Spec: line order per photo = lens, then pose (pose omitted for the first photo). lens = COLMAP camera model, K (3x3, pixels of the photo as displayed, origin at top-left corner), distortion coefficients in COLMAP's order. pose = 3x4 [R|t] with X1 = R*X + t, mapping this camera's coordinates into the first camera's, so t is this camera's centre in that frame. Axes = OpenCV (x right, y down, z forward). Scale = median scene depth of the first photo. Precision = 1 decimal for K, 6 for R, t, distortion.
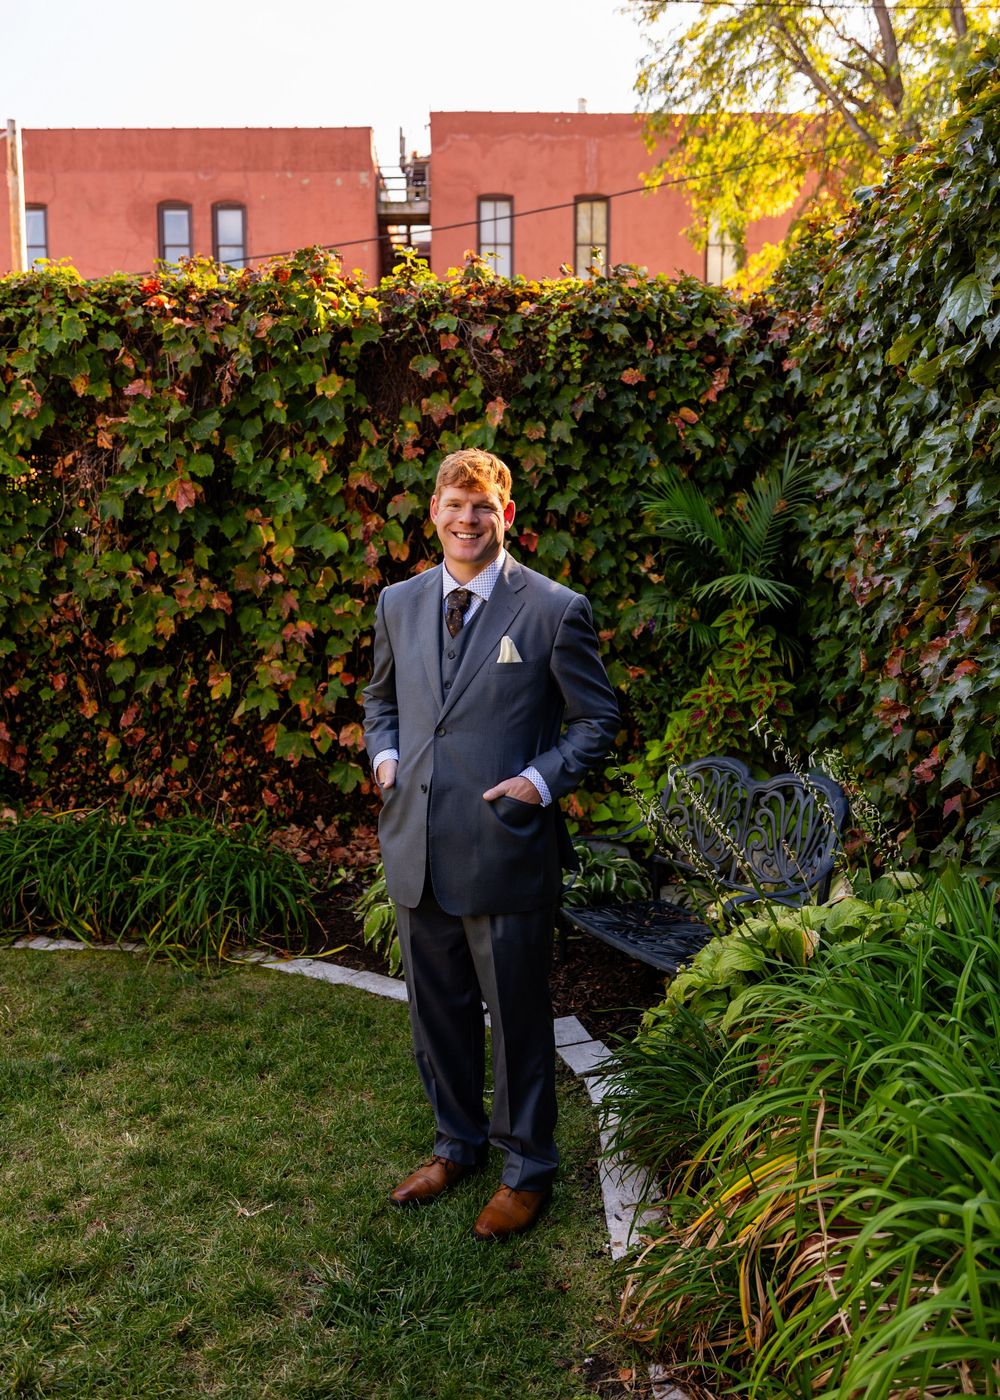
lens RADIAL K [[1235.7, 0, 514.0], [0, 1235.7, 643.9], [0, 0, 1]] dist [0.010471, 0.003277]
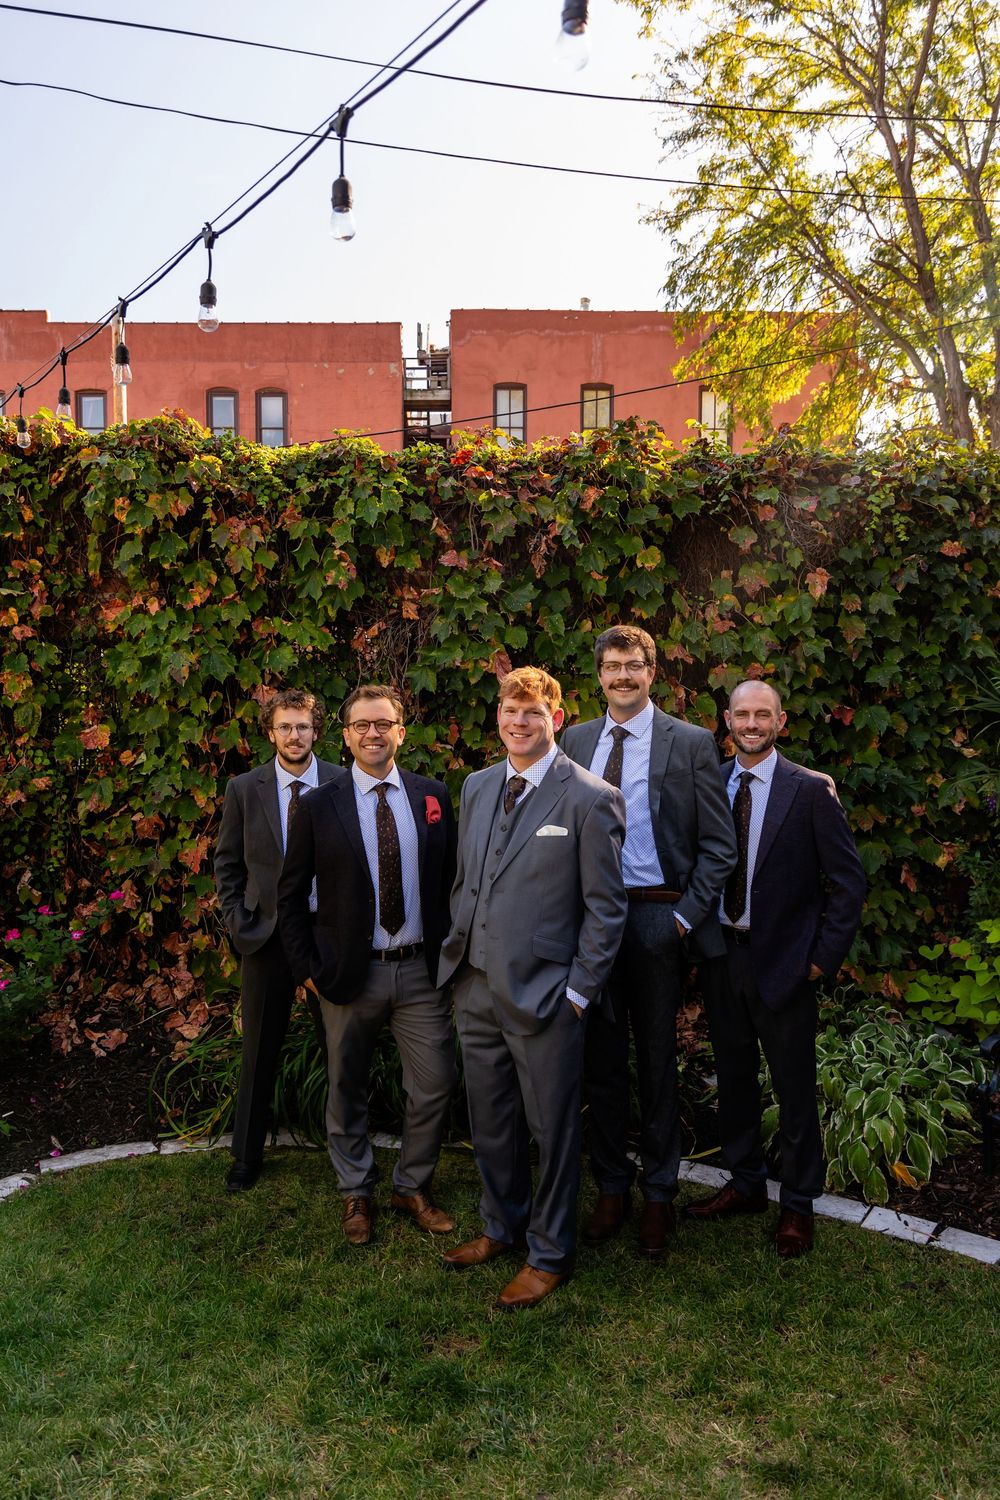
lens RADIAL K [[1100.8, 0, 465.6], [0, 1100.8, 737.3], [0, 0, 1]] dist [0.002002, -0.000334]
pose [[0.999945, 0.002099, 0.010234, -0.299087], [-0.001679, 0.999162, -0.040888, -0.028996], [-0.010312, 0.040869, 0.999111, 0.129514]]
